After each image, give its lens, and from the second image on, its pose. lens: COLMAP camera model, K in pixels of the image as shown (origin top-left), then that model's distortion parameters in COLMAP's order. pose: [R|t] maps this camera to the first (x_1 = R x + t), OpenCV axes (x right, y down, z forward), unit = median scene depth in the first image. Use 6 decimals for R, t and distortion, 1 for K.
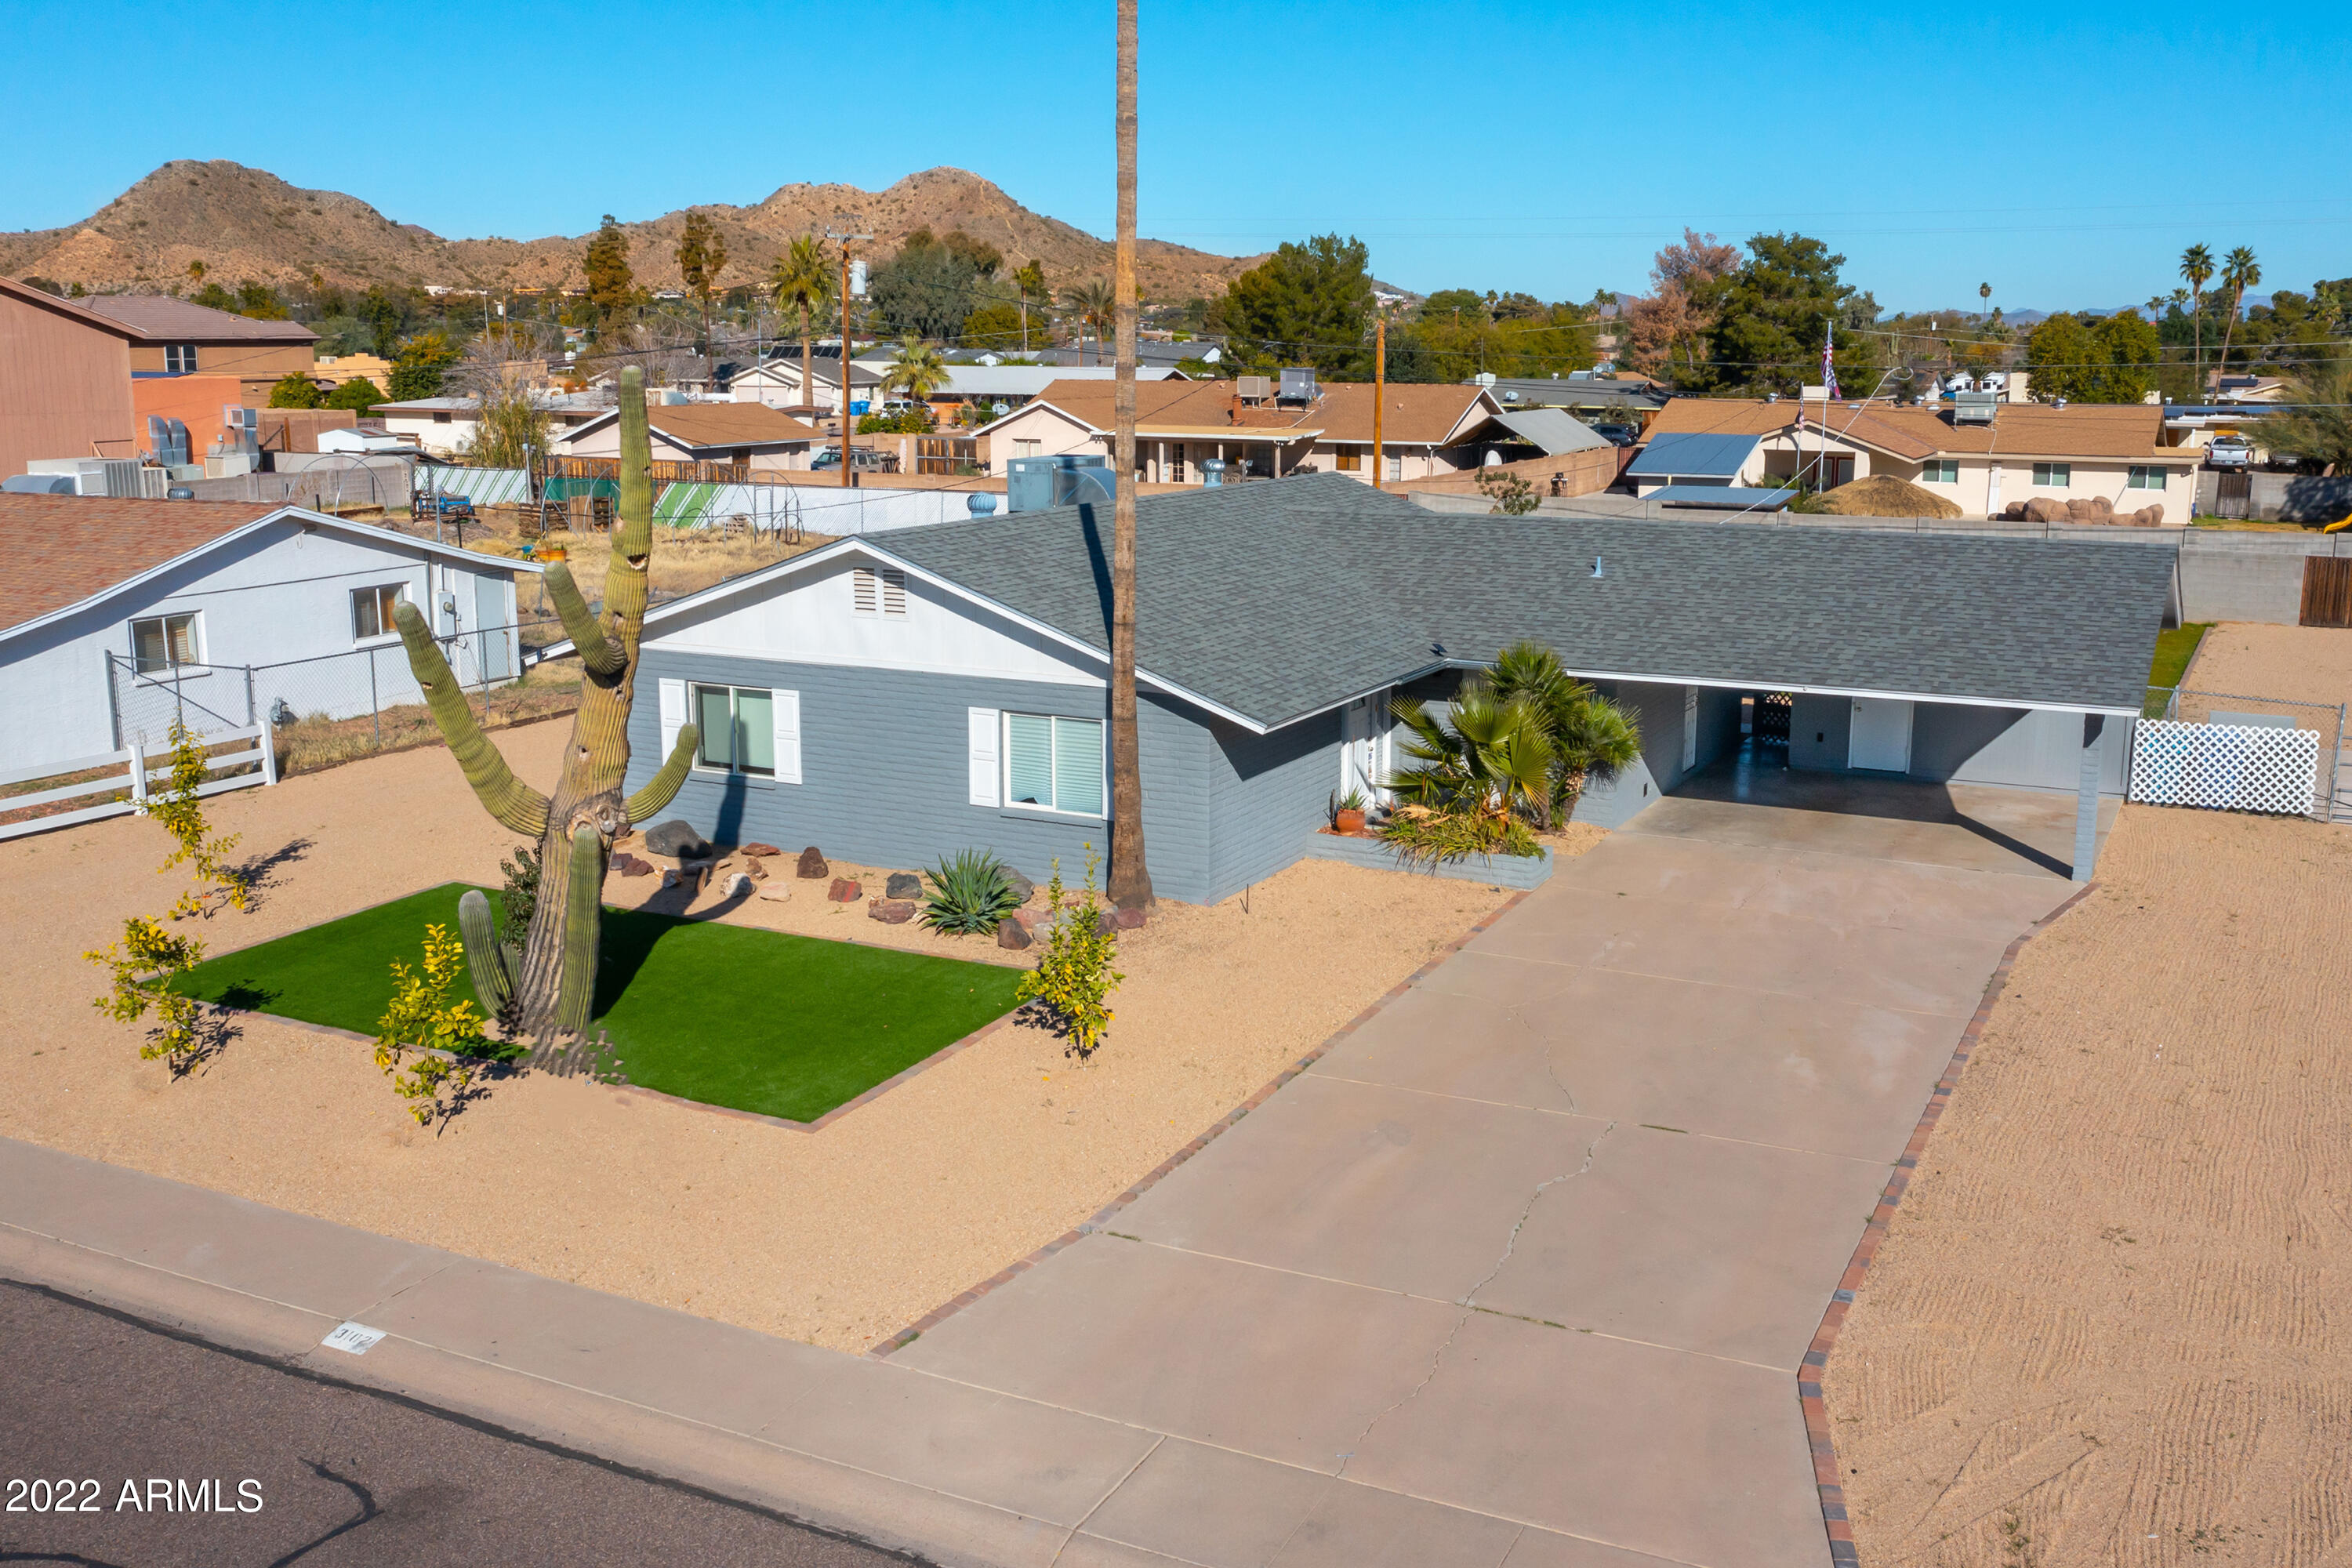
lens RADIAL K [[2169.6, 0, 1176.0], [0, 2169.6, 784.0], [0, 0, 1]] dist [-0.023696, 0.013630]
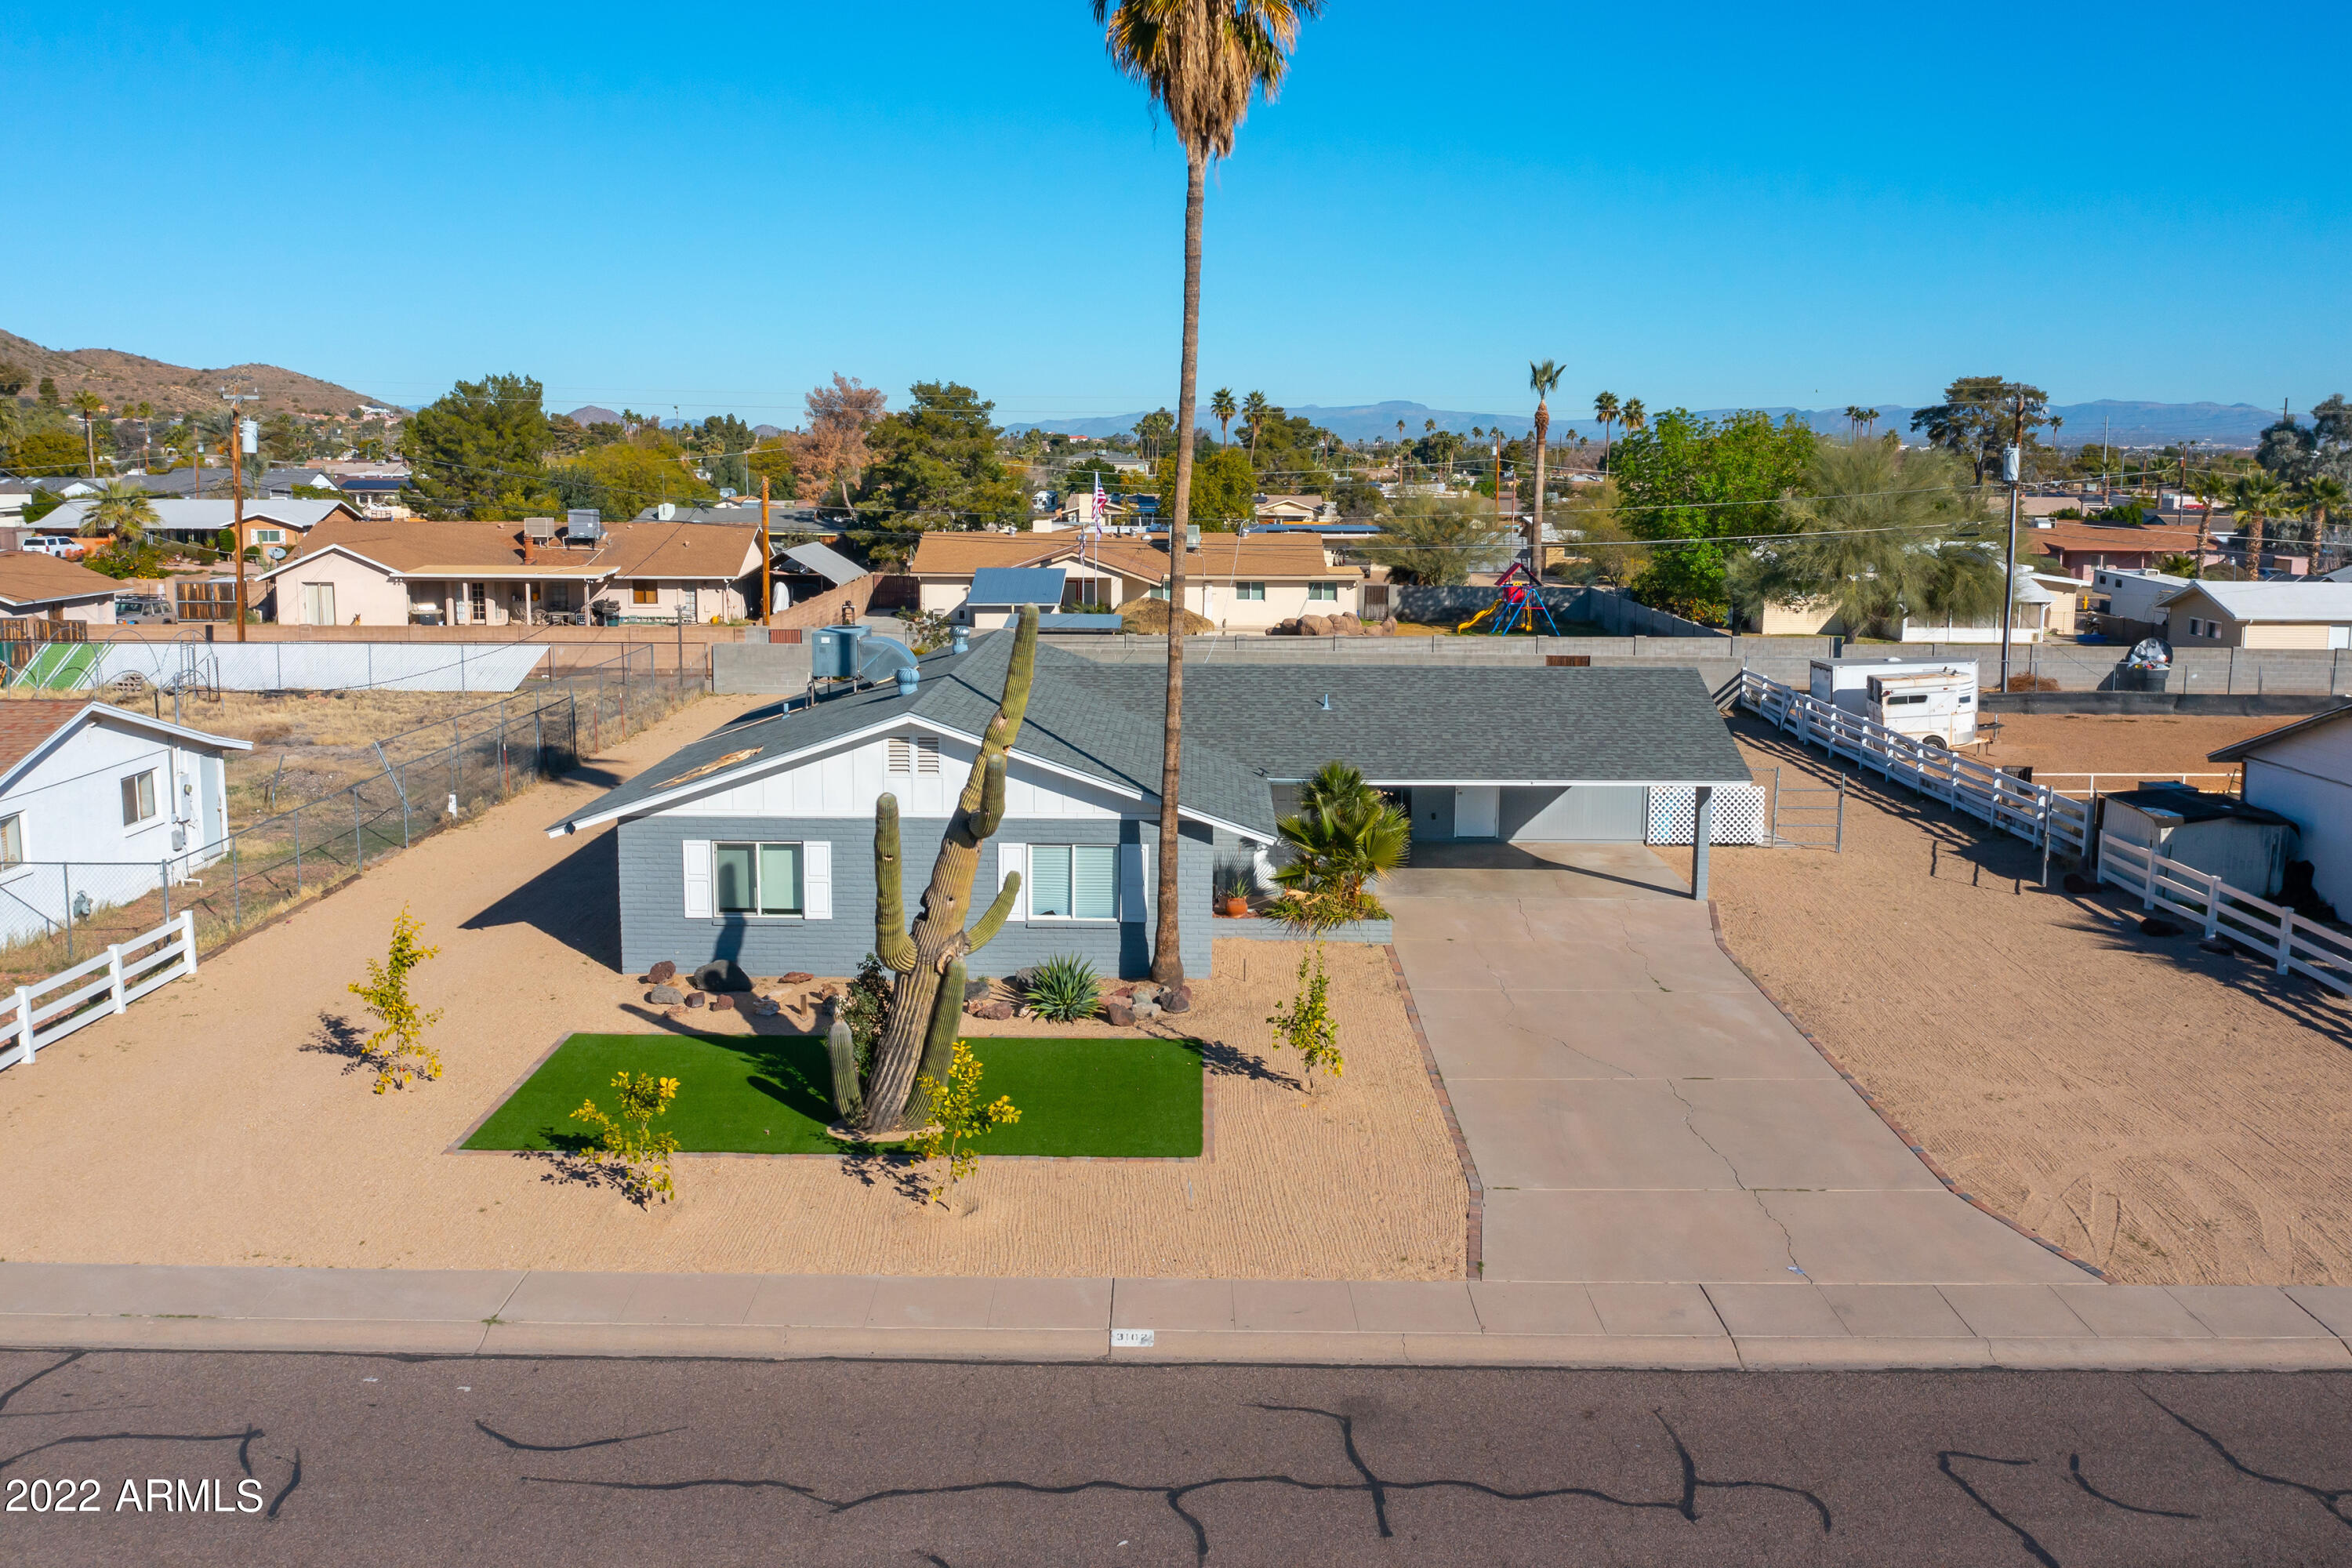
lens RADIAL K [[2032.0, 0, 1176.0], [0, 2032.0, 784.0], [0, 0, 1]] dist [-0.027630, 0.001714]
pose [[0.901744, -0.067716, 0.426933, -0.165306], [0.085785, 0.996043, -0.023207, -0.010993], [-0.423672, 0.057552, 0.903985, -0.035711]]
